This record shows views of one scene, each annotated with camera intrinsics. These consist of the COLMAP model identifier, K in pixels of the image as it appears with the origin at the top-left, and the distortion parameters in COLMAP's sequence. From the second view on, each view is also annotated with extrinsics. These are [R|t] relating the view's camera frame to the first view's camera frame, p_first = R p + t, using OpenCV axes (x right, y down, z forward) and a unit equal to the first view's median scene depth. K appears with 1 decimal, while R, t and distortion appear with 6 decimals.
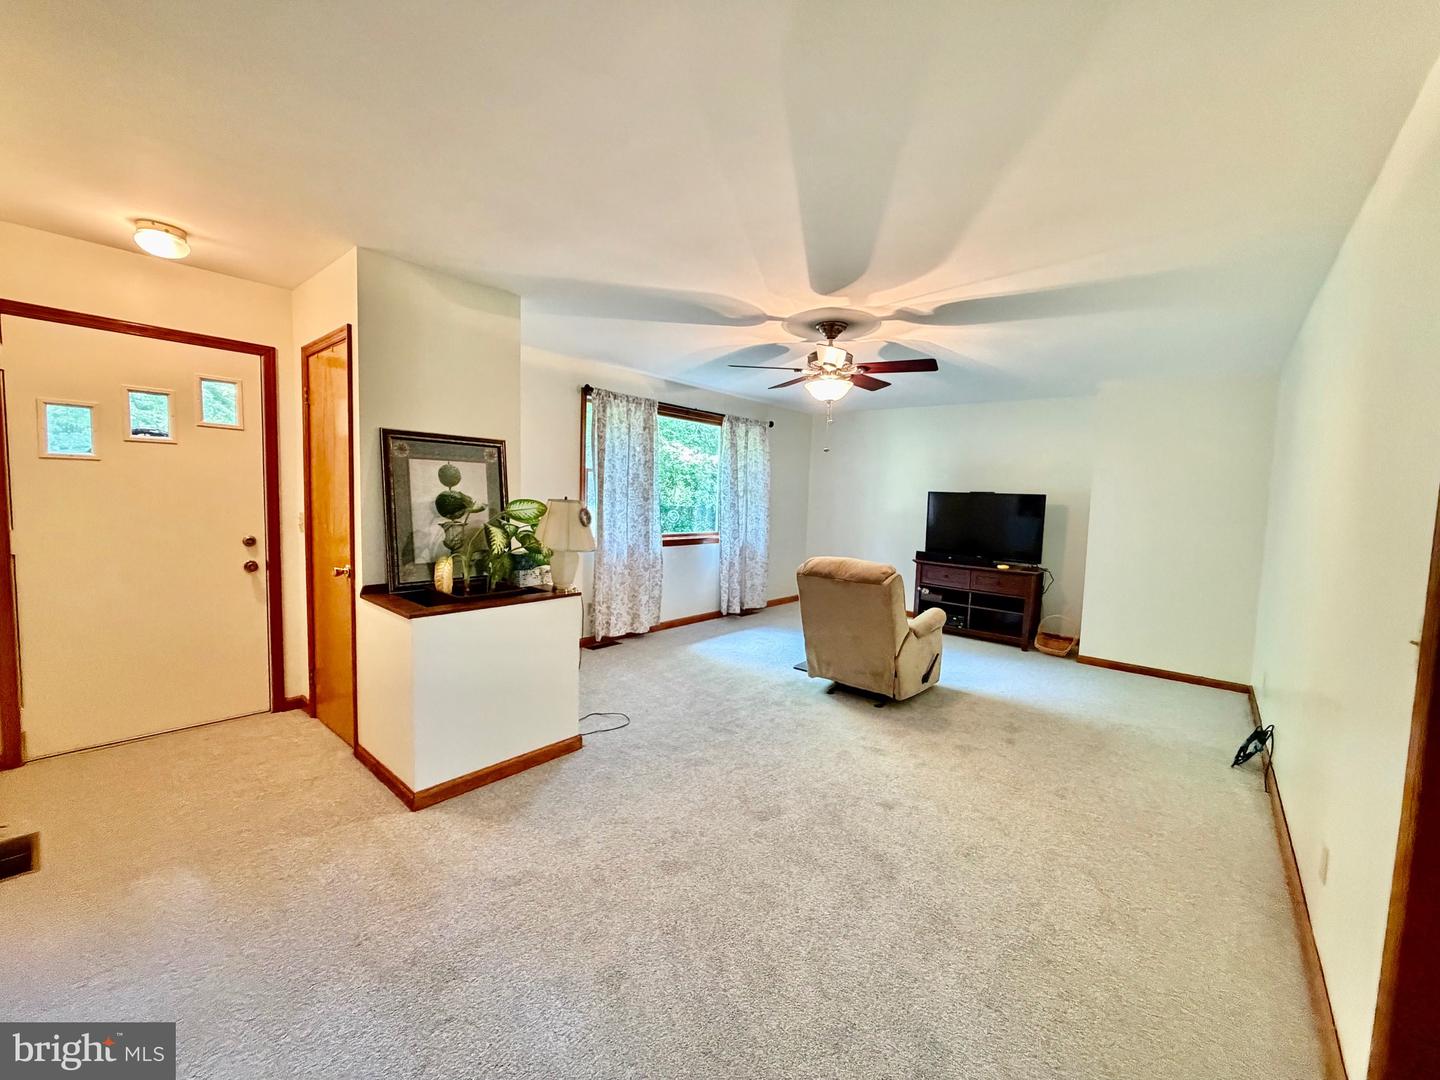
lens RADIAL K [[569.4, 0, 714.6], [0, 569.4, 538.1], [0, 0, 1]] dist [0.003920, -0.000937]
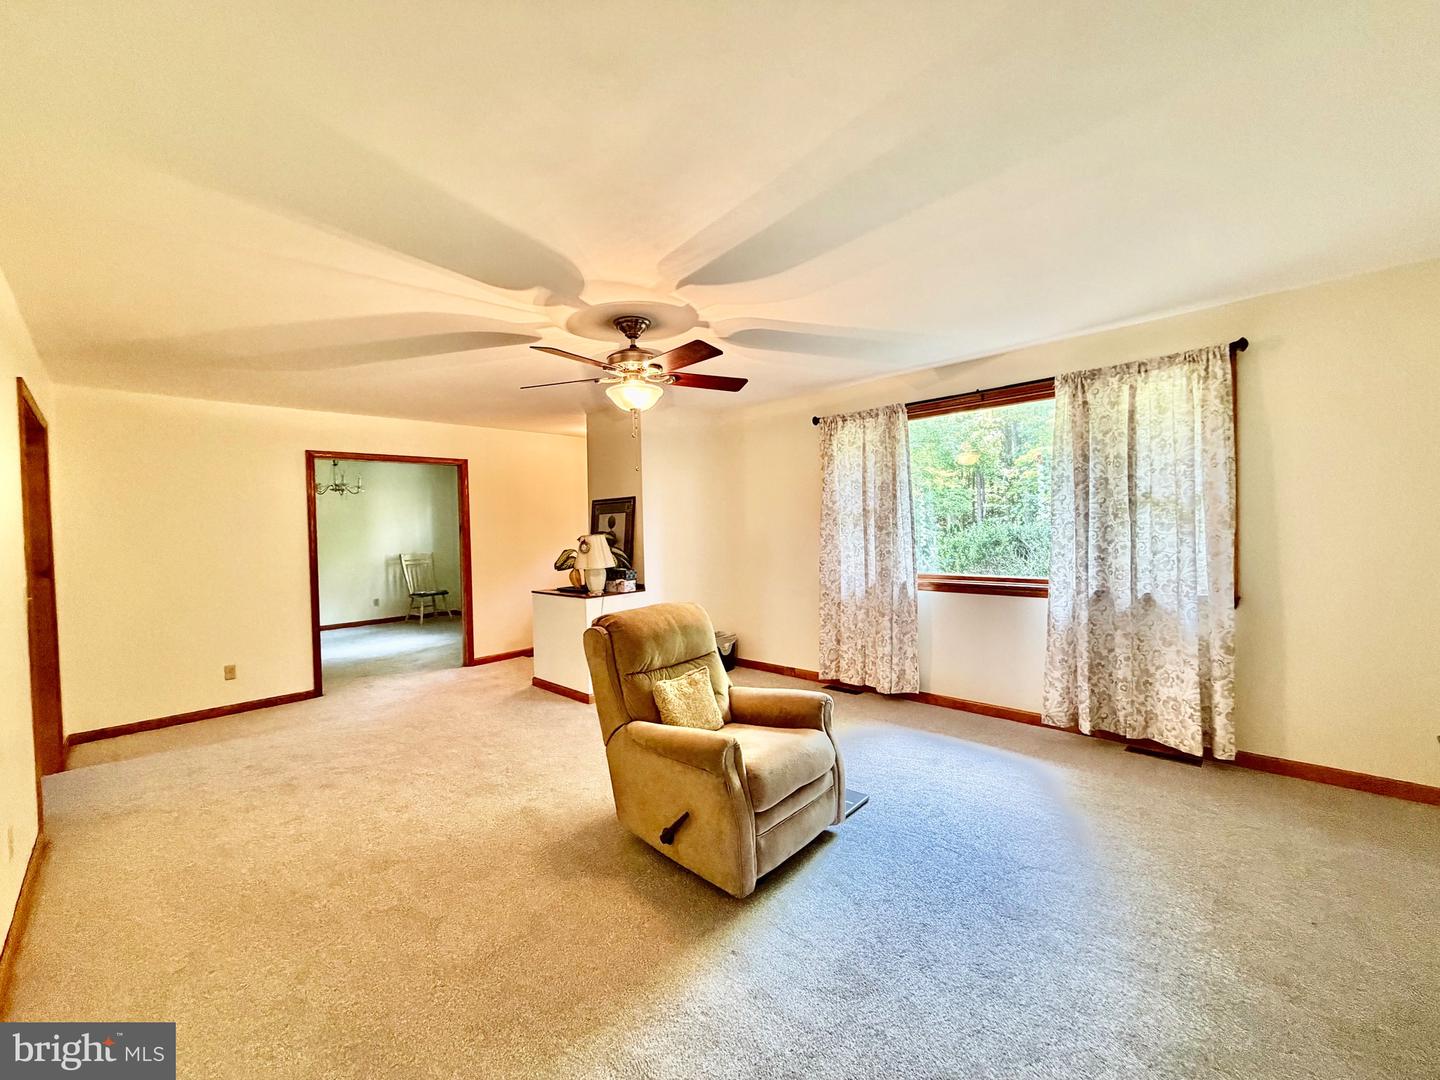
lens RADIAL K [[569.4, 0, 713.8], [0, 569.4, 540.0], [0, 0, 1]] dist [0.003920, -0.000937]
pose [[-0.048432, -0.009864, -0.998778, 0.725728], [-0.051733, 0.998634, -0.007354, -0.034567], [0.997486, 0.051314, -0.048877, 0.819654]]
